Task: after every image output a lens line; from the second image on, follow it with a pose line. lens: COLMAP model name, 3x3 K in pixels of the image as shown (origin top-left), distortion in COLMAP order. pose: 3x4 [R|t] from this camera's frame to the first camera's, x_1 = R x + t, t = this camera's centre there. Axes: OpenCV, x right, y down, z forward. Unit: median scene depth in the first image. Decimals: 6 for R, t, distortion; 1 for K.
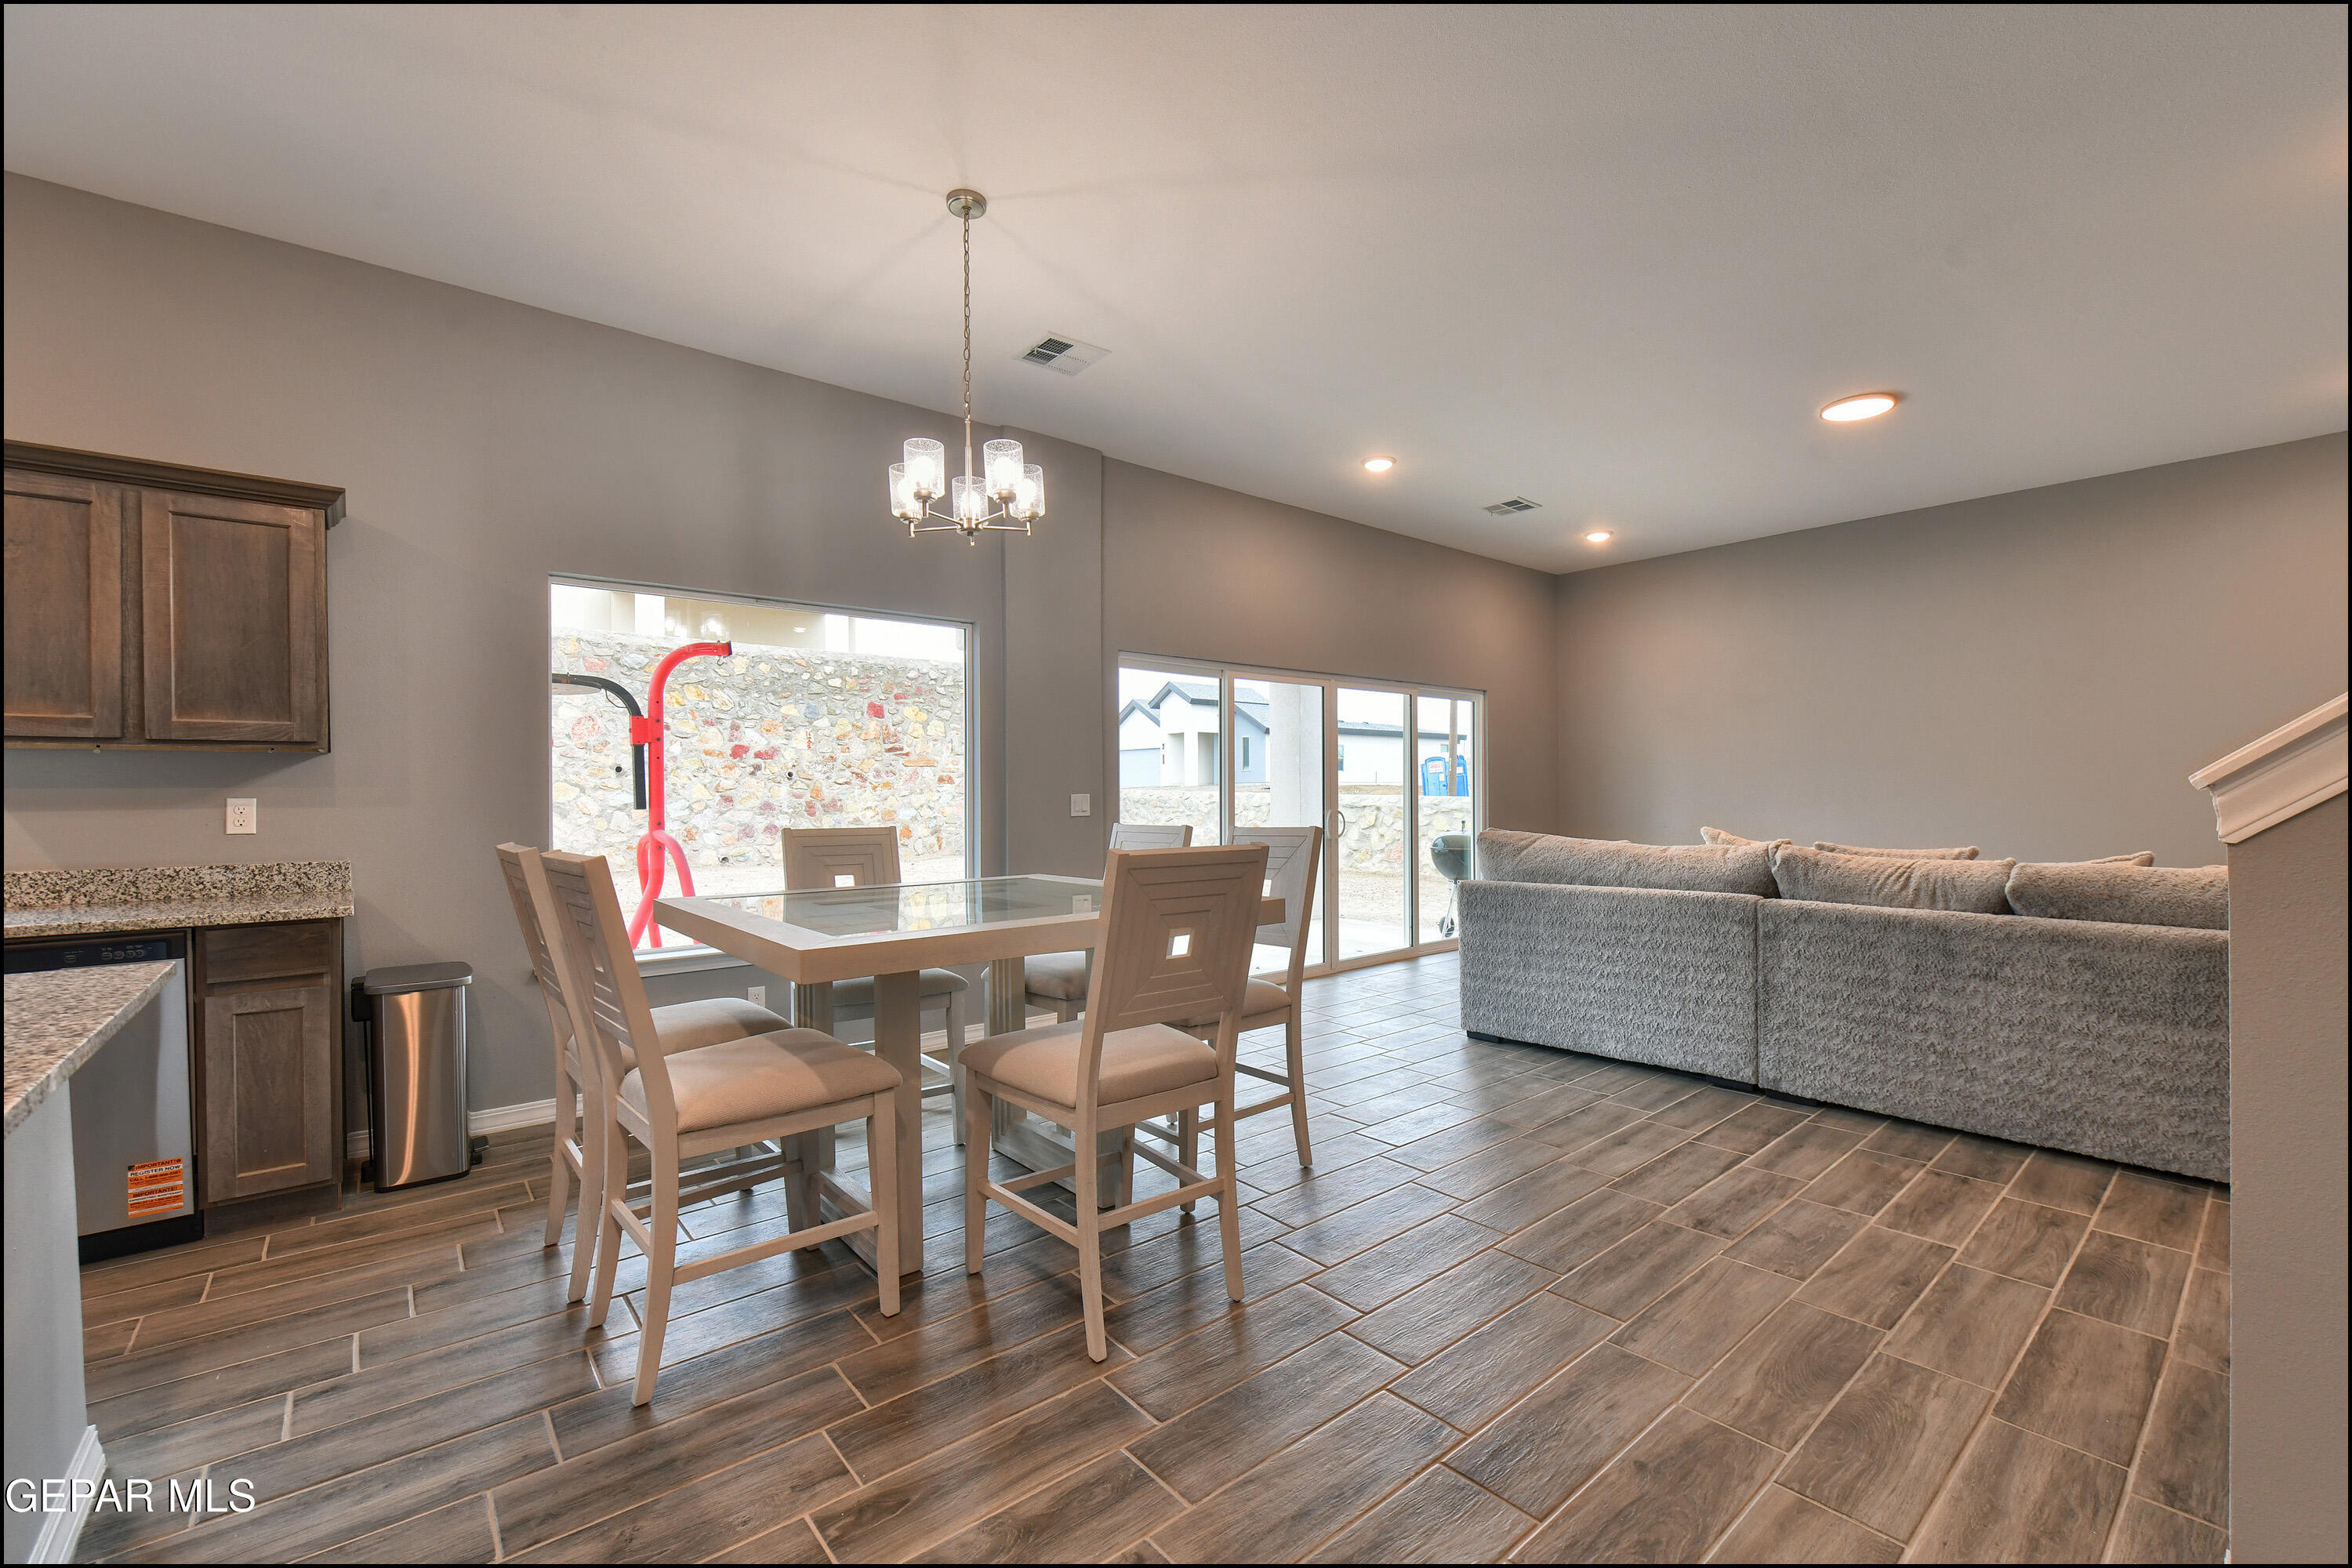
lens RADIAL K [[985.6, 0, 1197.2], [0, 985.6, 799.8], [0, 0, 1]] dist [-0.007990, -0.001134]
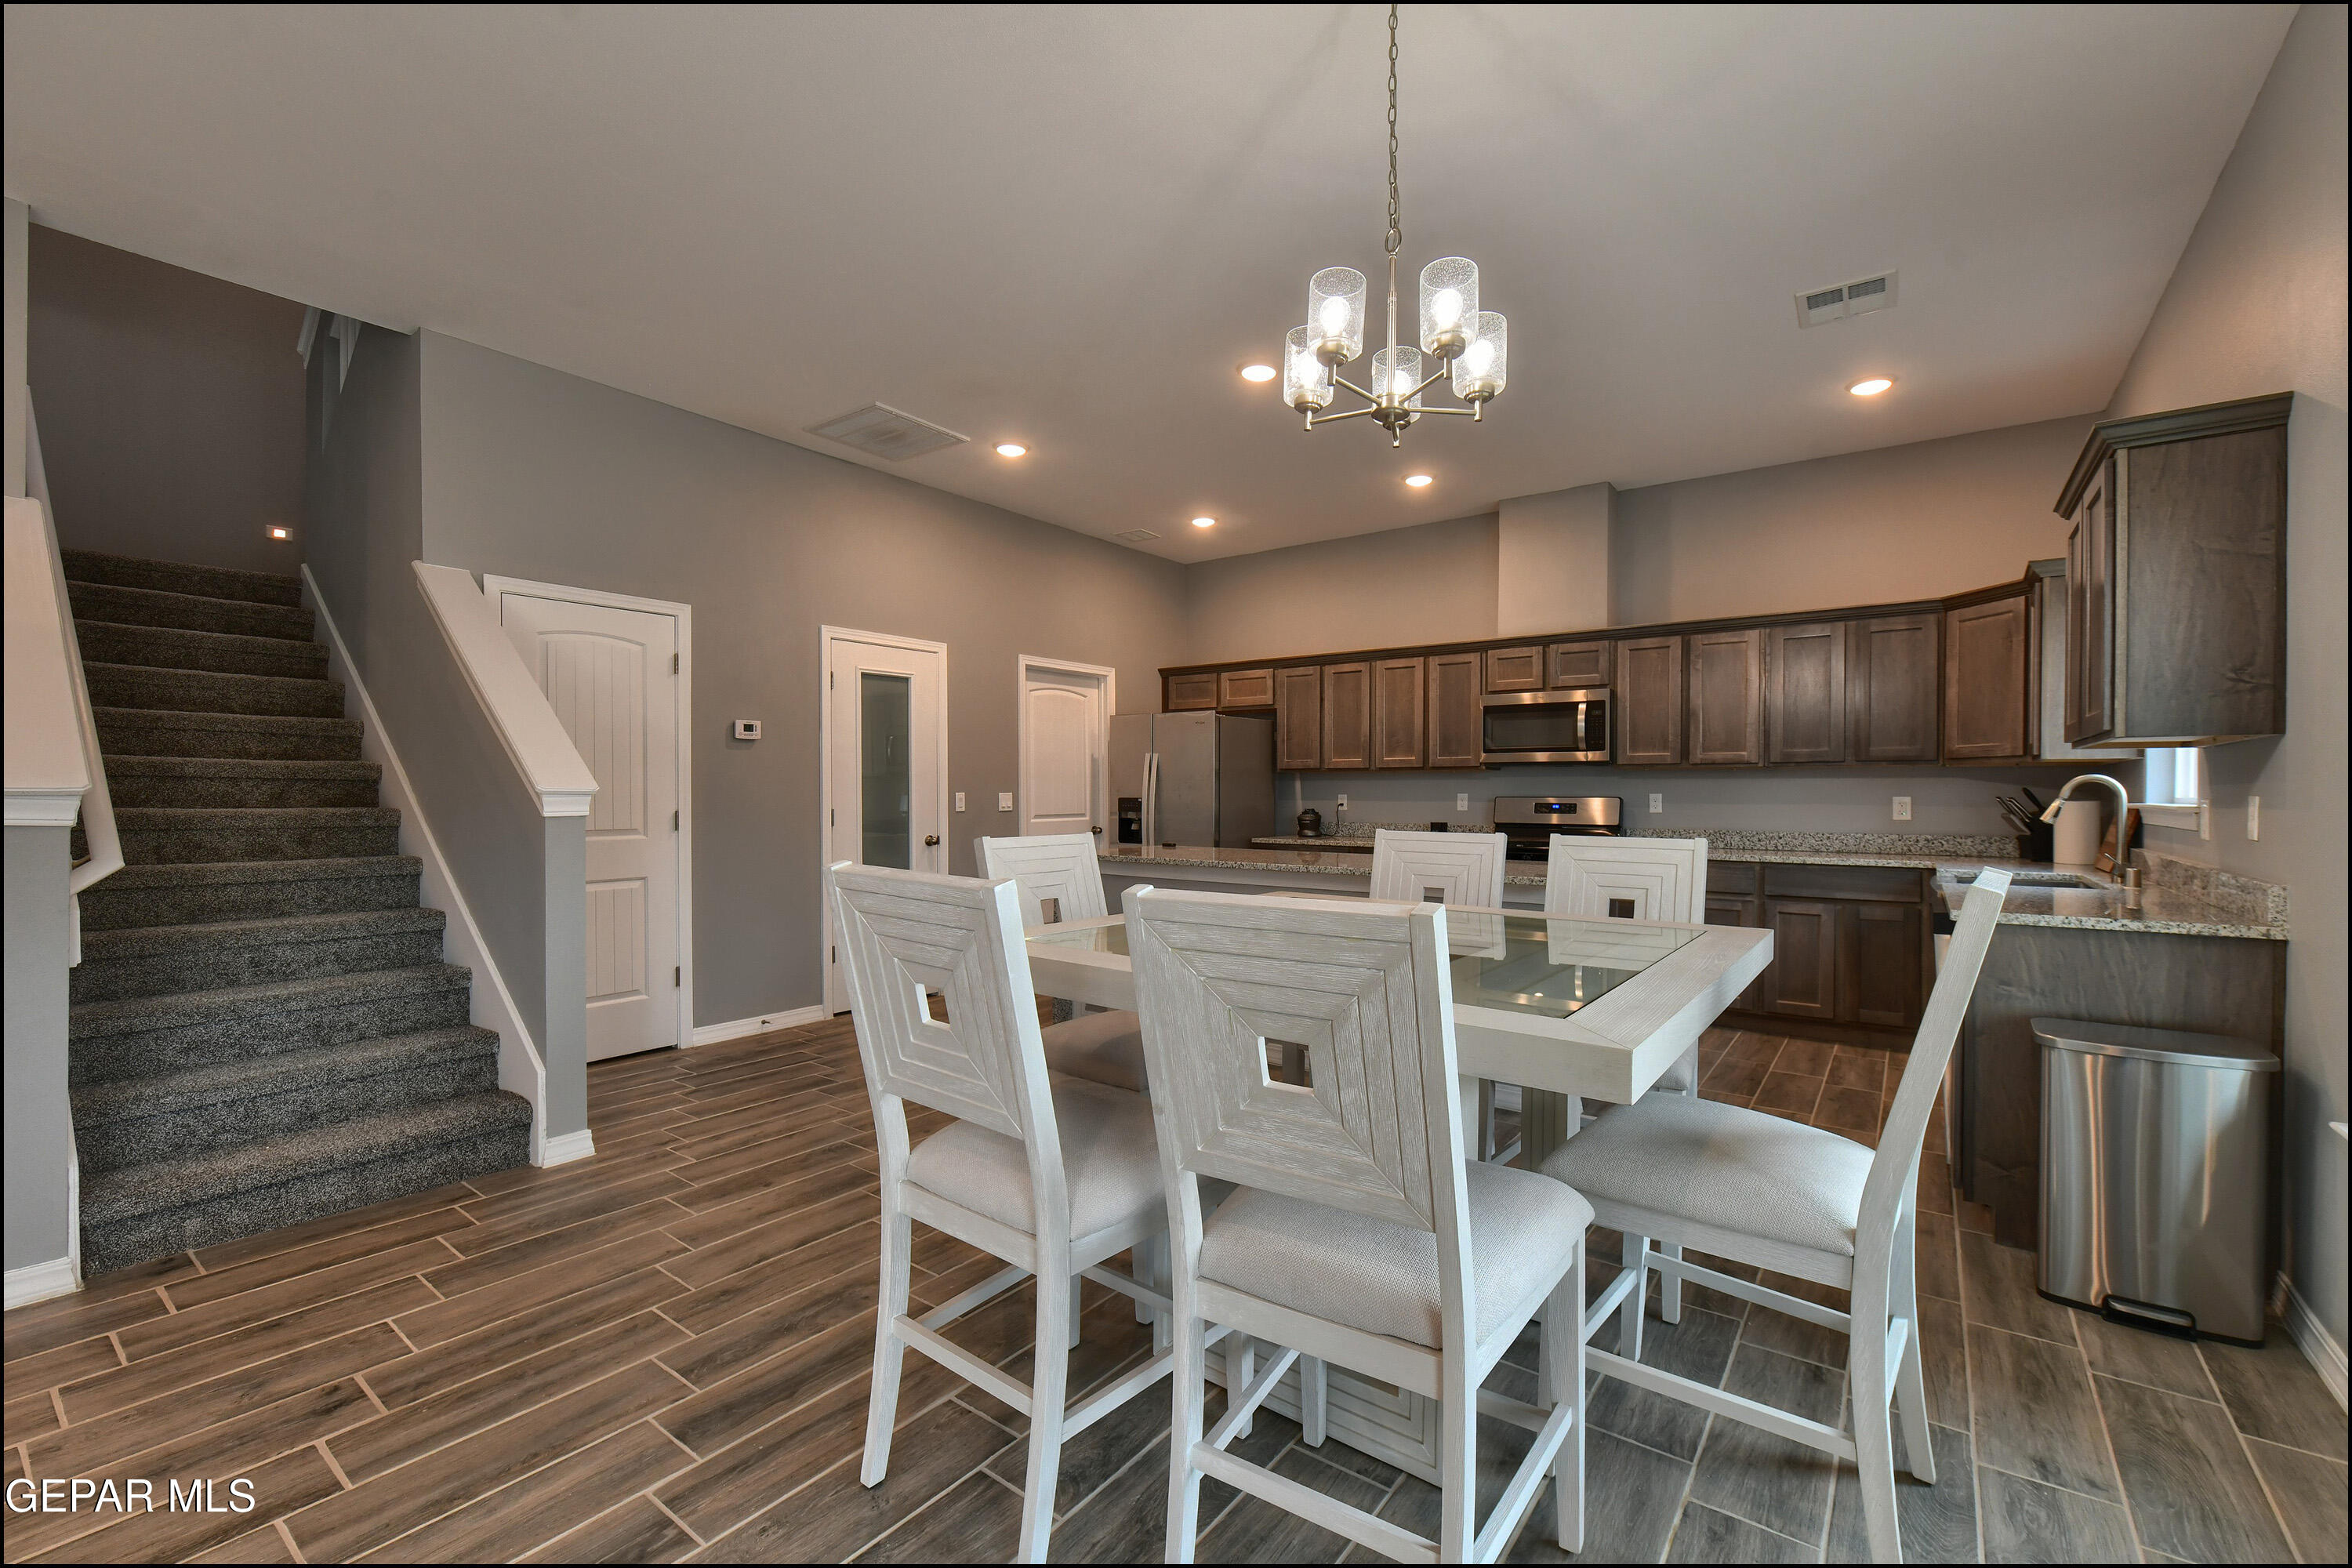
lens RADIAL K [[985.6, 0, 1186.8], [0, 985.6, 796.4], [0, 0, 1]] dist [-0.007990, -0.001134]
pose [[-0.976216, 0.004694, -0.216748, 0.059569], [0.002347, 0.999936, 0.011084, -0.013225], [0.216786, 0.010311, -0.976165, 1.651223]]
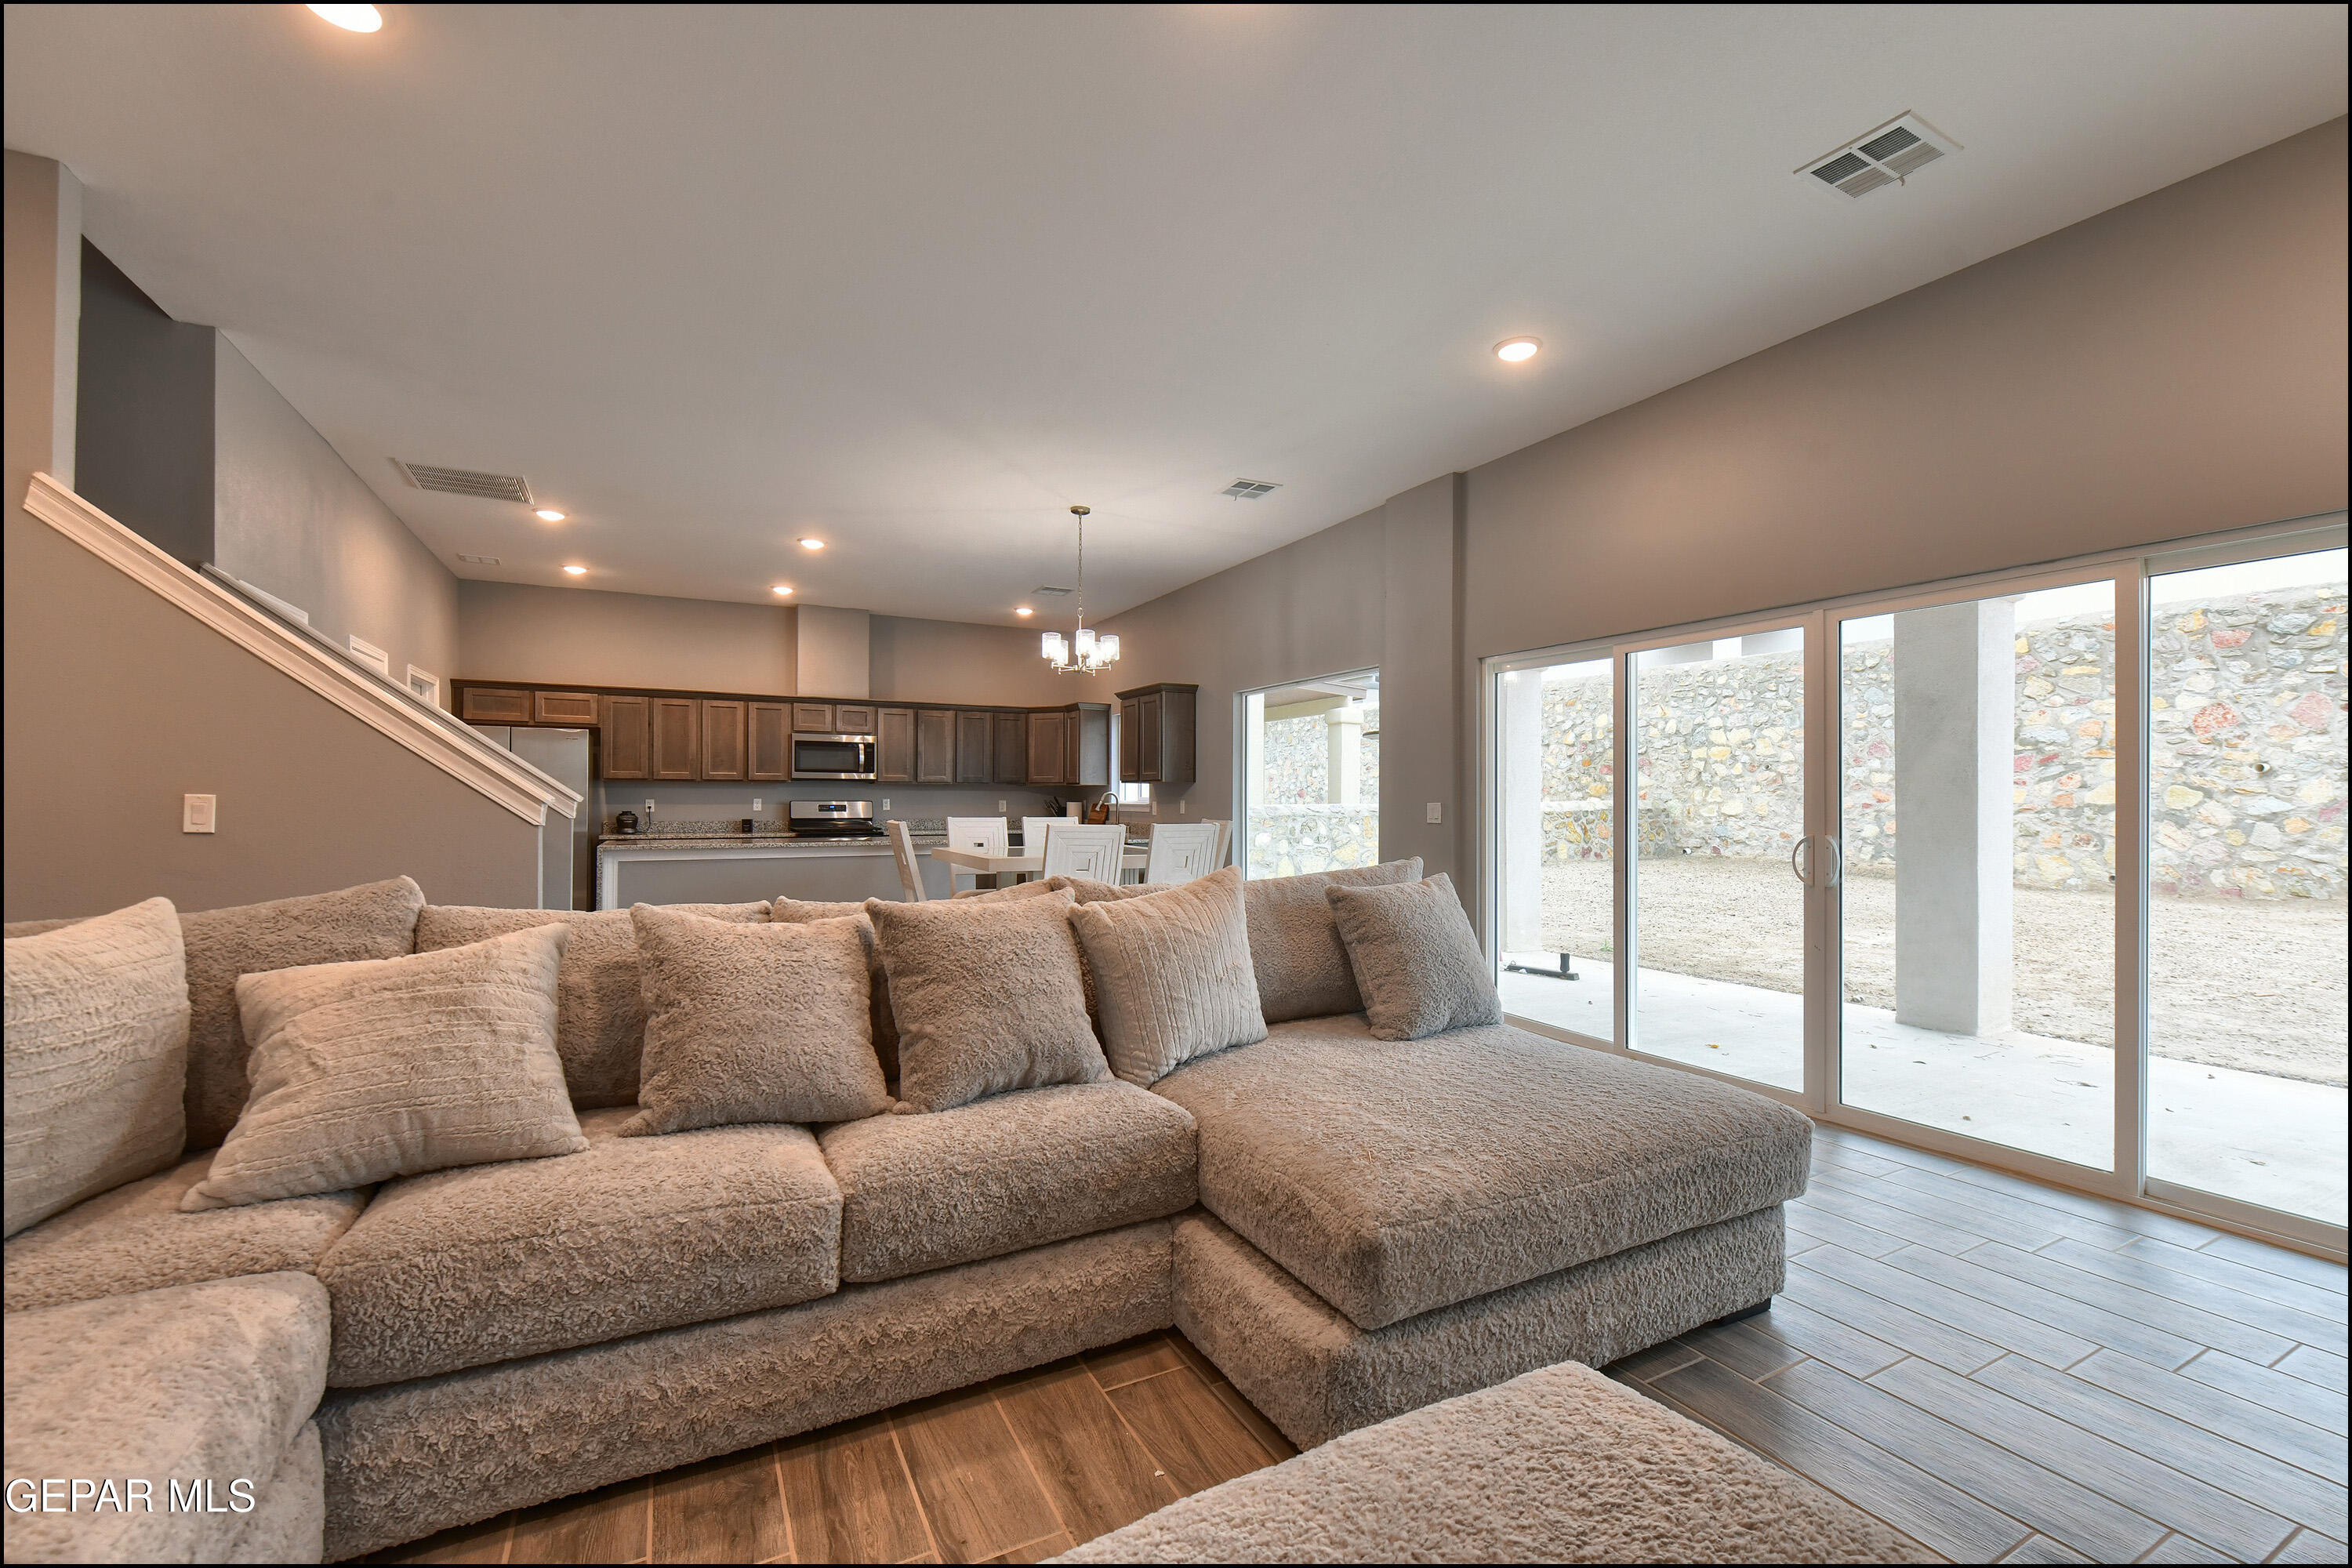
lens RADIAL K [[985.6, 0, 1190.4], [0, 985.6, 794.9], [0, 0, 1]] dist [-0.007990, -0.001134]
pose [[-0.221490, 0.002514, -0.975159, 1.692146], [-0.007983, 0.999958, 0.004391, -0.029940], [0.975130, 0.008758, -0.221461, 1.669781]]
